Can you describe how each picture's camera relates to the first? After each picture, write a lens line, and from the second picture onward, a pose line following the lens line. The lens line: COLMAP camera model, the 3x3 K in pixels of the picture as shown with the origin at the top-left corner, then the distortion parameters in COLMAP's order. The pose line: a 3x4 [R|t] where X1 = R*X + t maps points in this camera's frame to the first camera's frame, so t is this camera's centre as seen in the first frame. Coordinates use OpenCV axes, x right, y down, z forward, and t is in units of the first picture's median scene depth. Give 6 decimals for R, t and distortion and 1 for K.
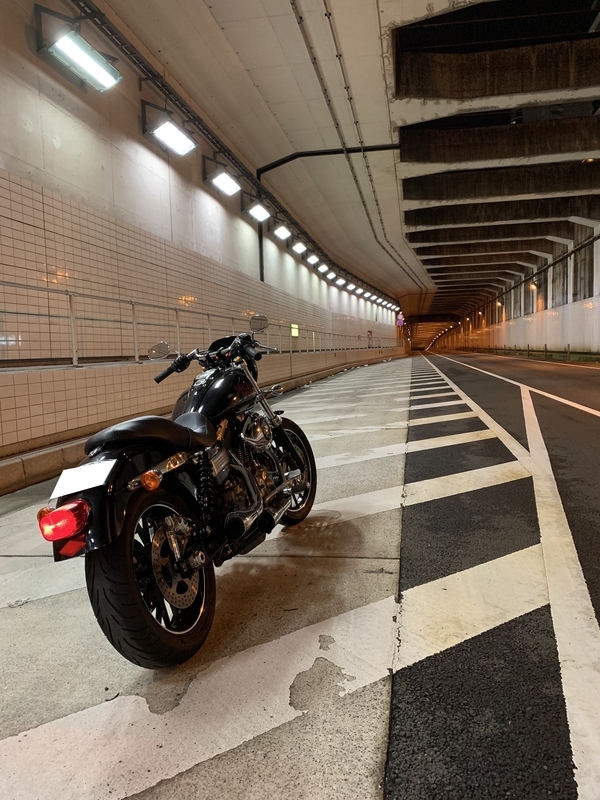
lens RADIAL K [[609.8, 0, 301.5], [0, 609.8, 401.8], [0, 0, 1]] dist [0.001776, -0.001572]
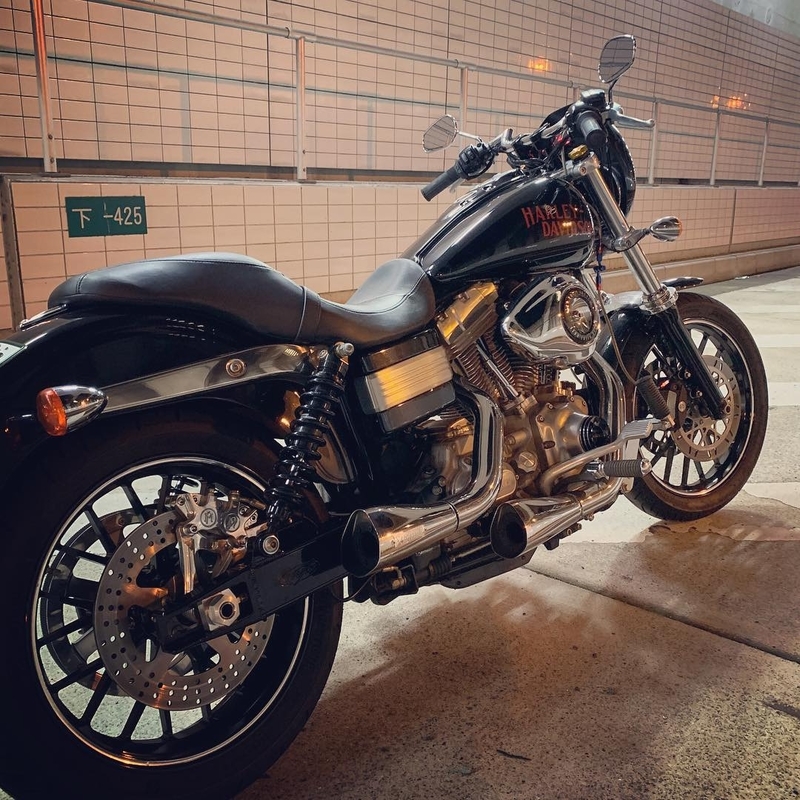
lens RADIAL K [[824.9, 0, 399.6], [0, 824.9, 396.7], [0, 0, 1]] dist [0.005917, 0.000000]
pose [[0.847889, 0.170676, -0.501949, 0.108618], [-0.082772, 0.977770, 0.192651, 0.000380], [0.523672, -0.121800, 0.843168, 0.355087]]
